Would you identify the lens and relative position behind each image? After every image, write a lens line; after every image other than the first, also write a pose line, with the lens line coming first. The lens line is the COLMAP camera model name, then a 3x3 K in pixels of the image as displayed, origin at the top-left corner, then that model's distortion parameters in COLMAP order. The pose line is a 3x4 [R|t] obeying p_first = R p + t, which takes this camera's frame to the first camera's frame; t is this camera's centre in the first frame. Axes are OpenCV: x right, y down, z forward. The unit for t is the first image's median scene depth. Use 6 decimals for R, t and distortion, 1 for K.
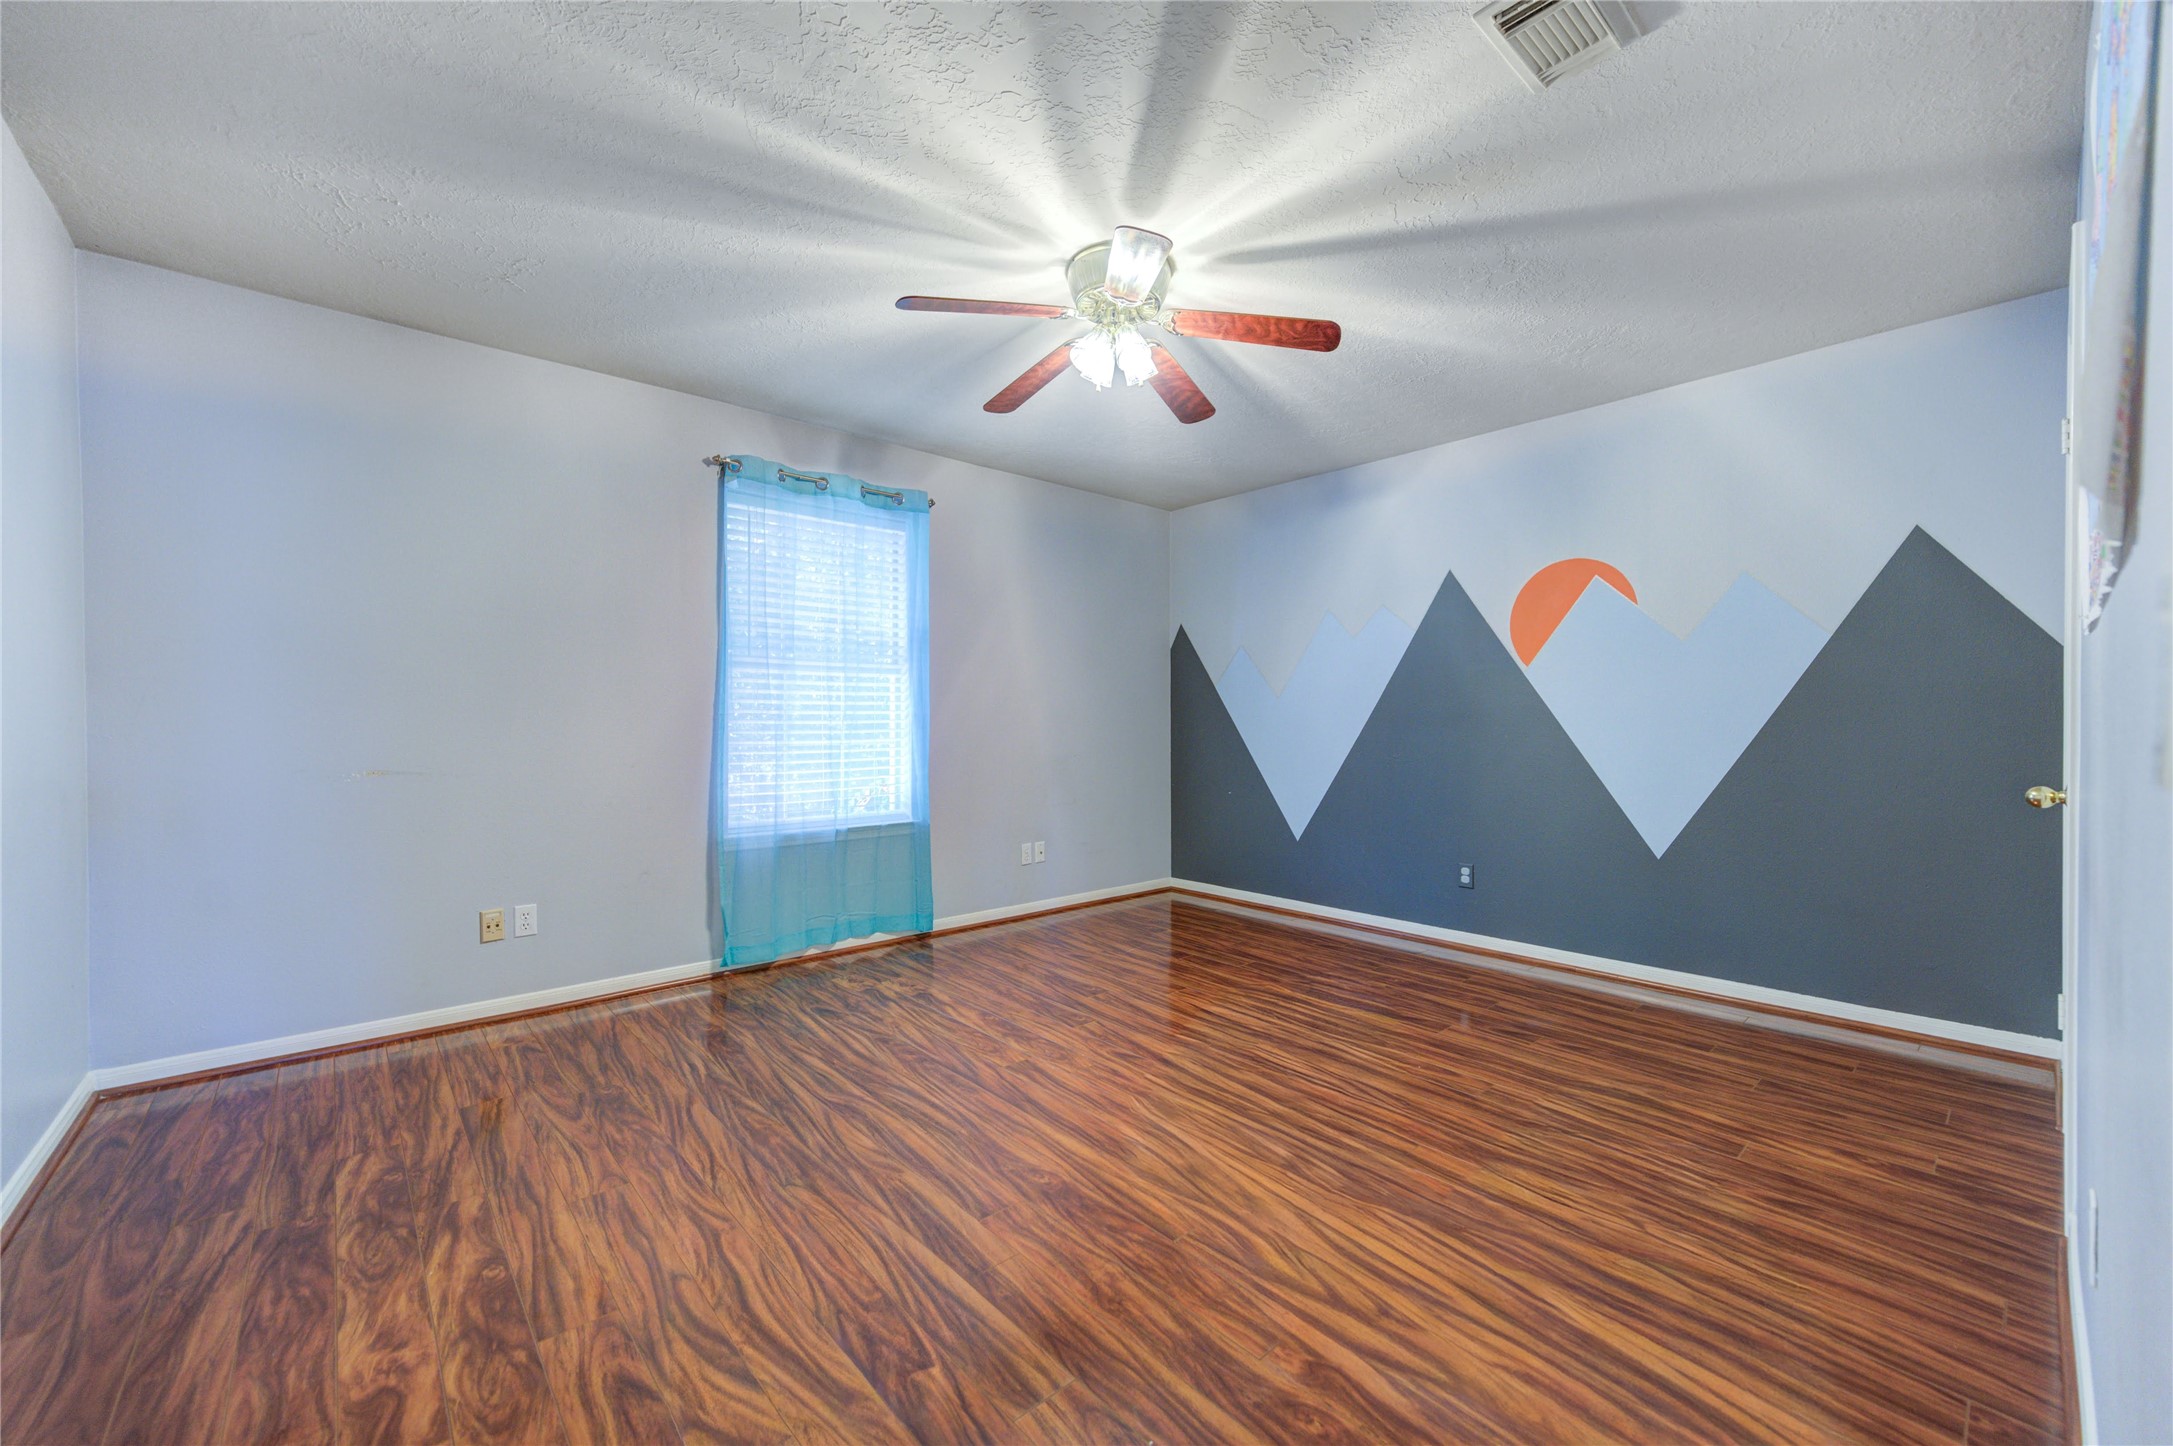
lens RADIAL K [[855.8, 0, 1091.5], [0, 855.8, 721.4], [0, 0, 1]] dist [0.005513, -0.001442]
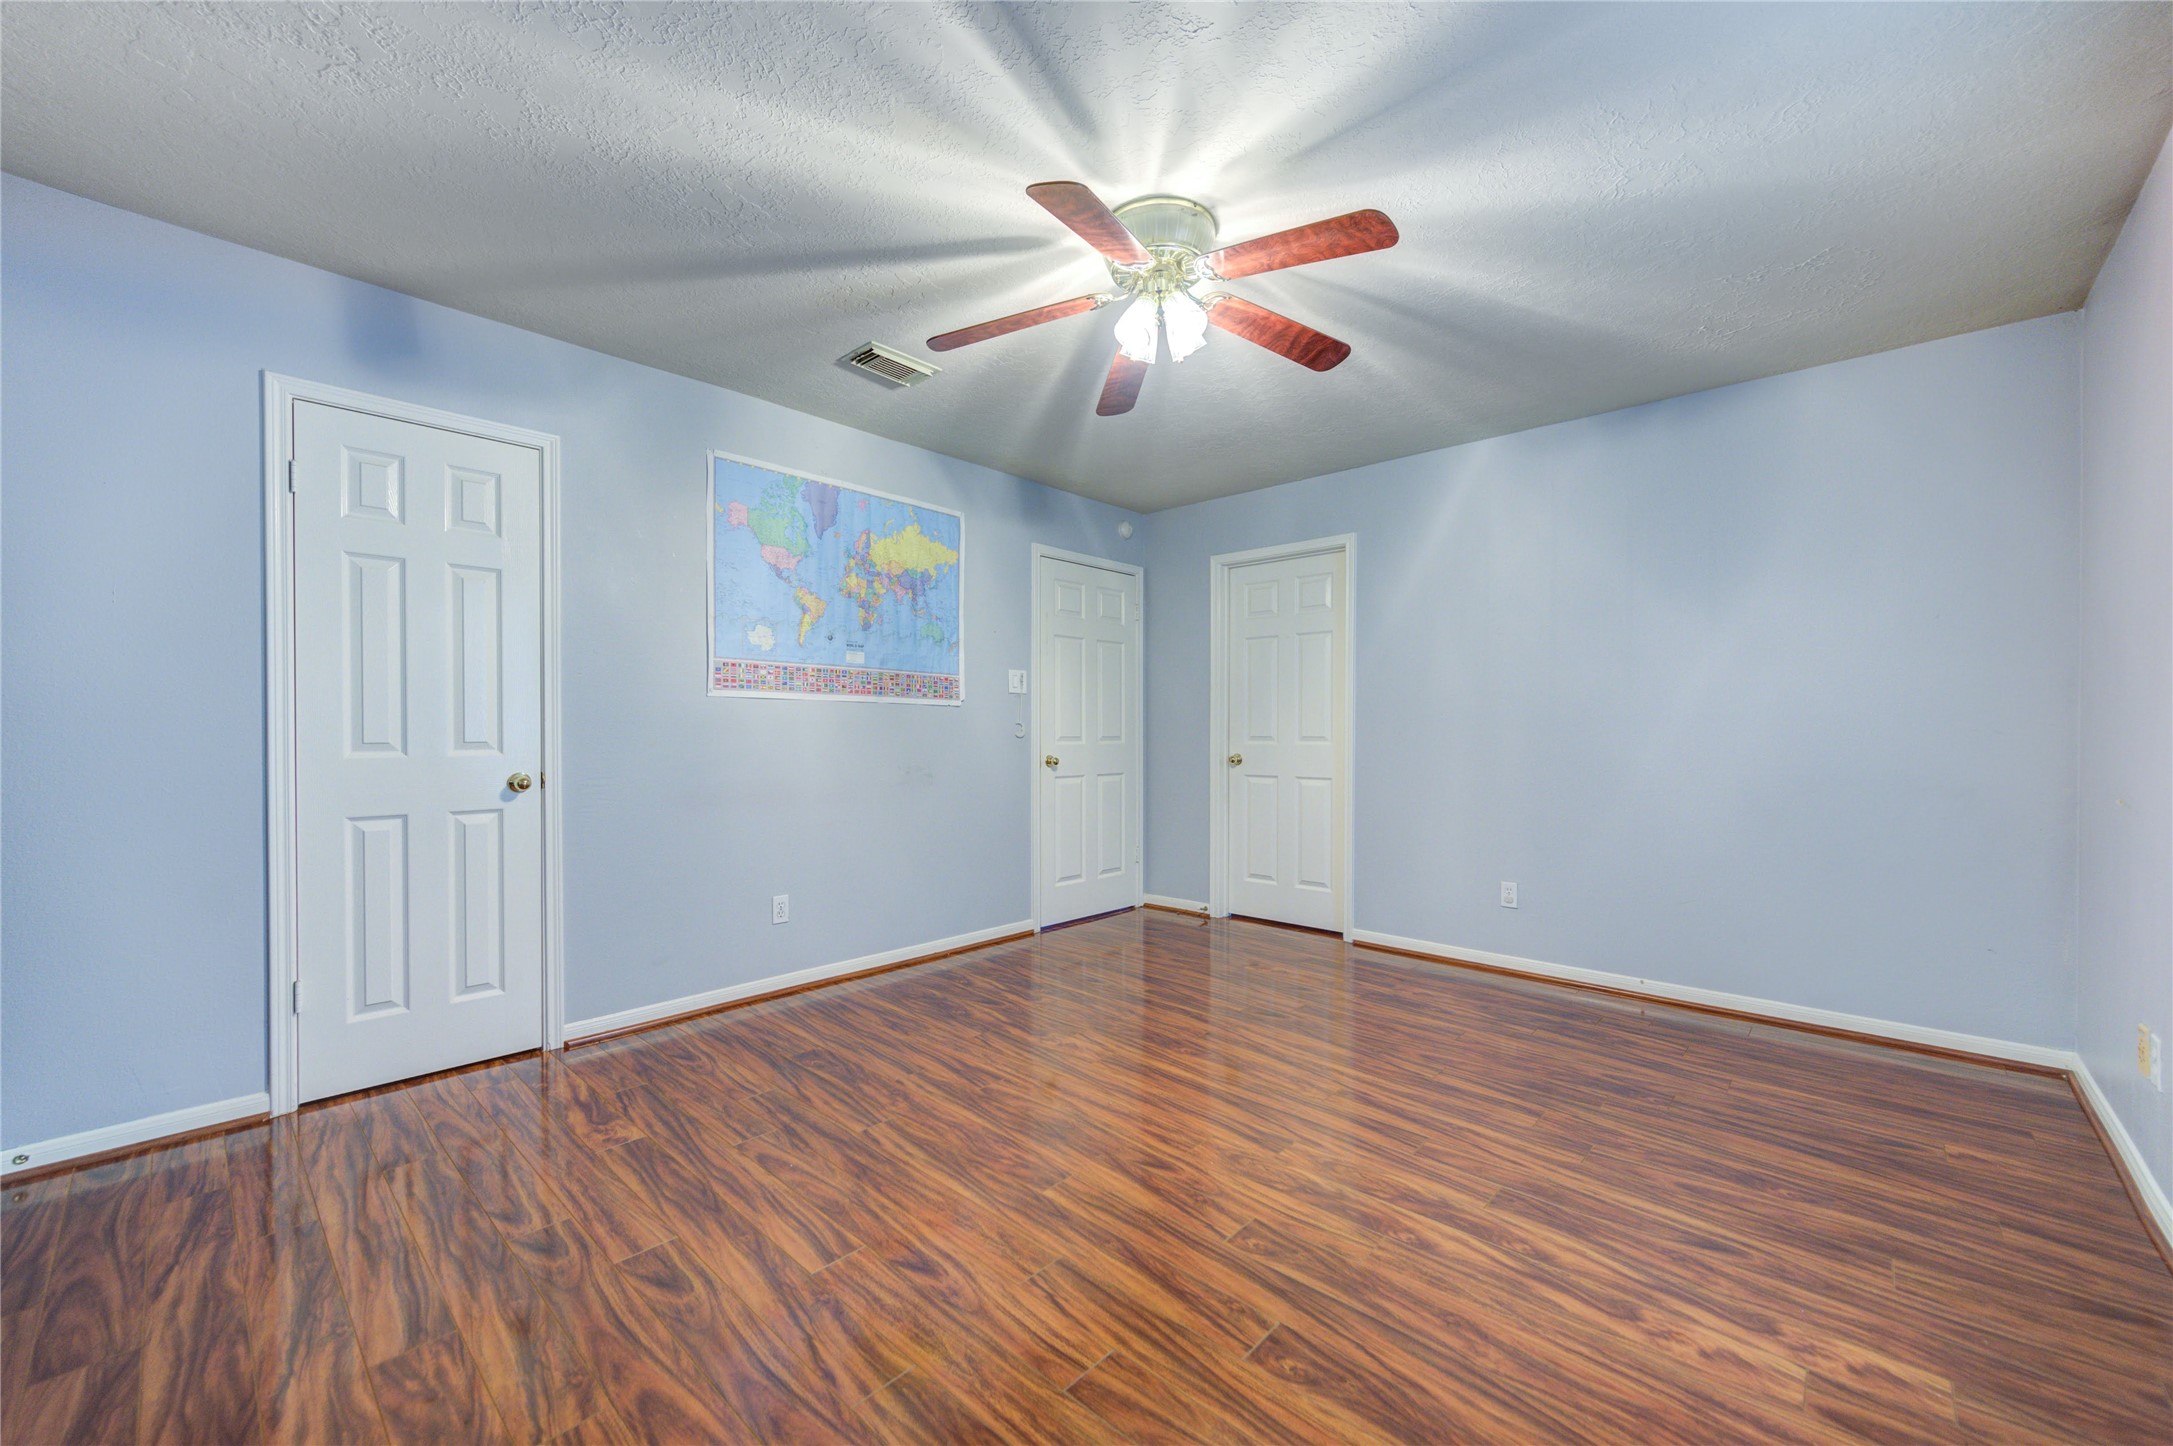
lens RADIAL K [[815.8, 0, 1080.3], [0, 815.8, 731.3], [0, 0, 1]] dist [-0.000093, -0.000011]
pose [[-0.996429, 0.000018, -0.084440, 0.168926], [-0.000162, 0.999998, 0.002123, -0.004761], [0.084440, 0.002129, -0.996426, 1.696171]]
